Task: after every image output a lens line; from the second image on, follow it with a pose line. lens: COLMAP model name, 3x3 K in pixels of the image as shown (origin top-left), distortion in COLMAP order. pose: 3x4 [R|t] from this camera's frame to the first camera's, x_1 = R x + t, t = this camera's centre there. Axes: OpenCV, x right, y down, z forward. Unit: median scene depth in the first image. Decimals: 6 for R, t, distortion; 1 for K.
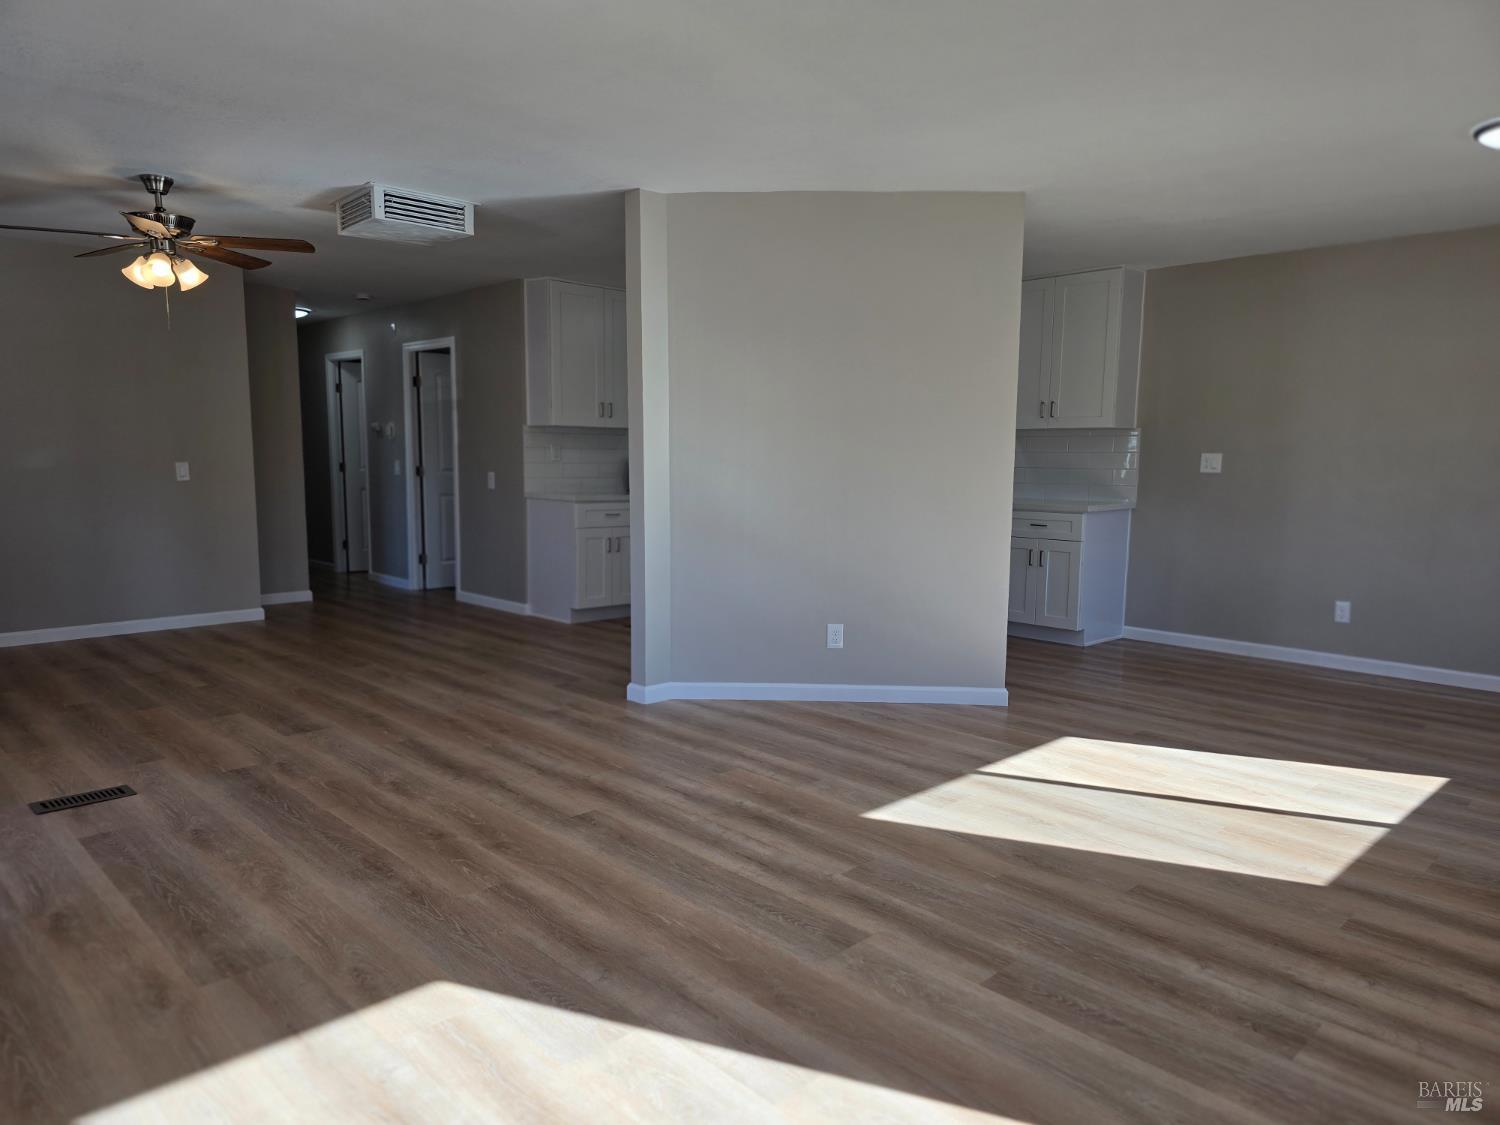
lens RADIAL K [[1015.8, 0, 744.1], [0, 1015.8, 557.7], [0, 0, 1]] dist [0.047765, -0.003224]
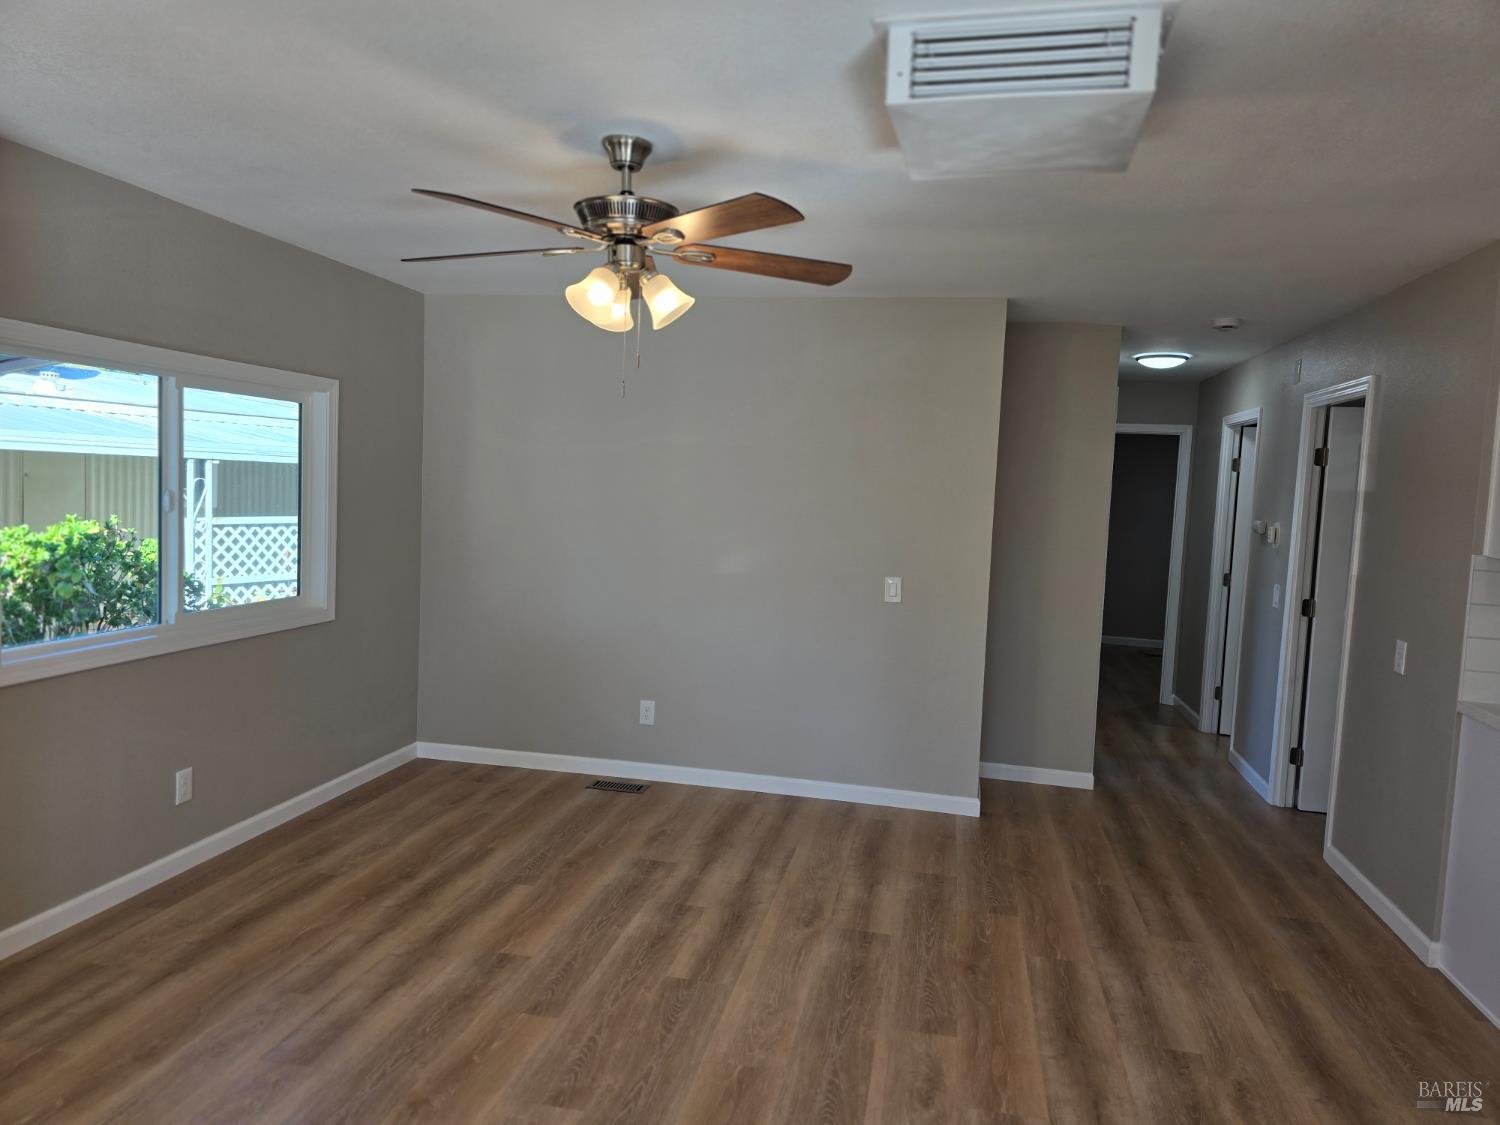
lens RADIAL K [[1015.8, 0, 744.1], [0, 1015.8, 557.7], [0, 0, 1]] dist [0.047765, -0.003224]
pose [[0.563783, 0.076446, -0.822378, -0.021677], [-0.125953, 0.992019, 0.005868, -0.102536], [0.816263, 0.100273, 0.568912, 0.534260]]
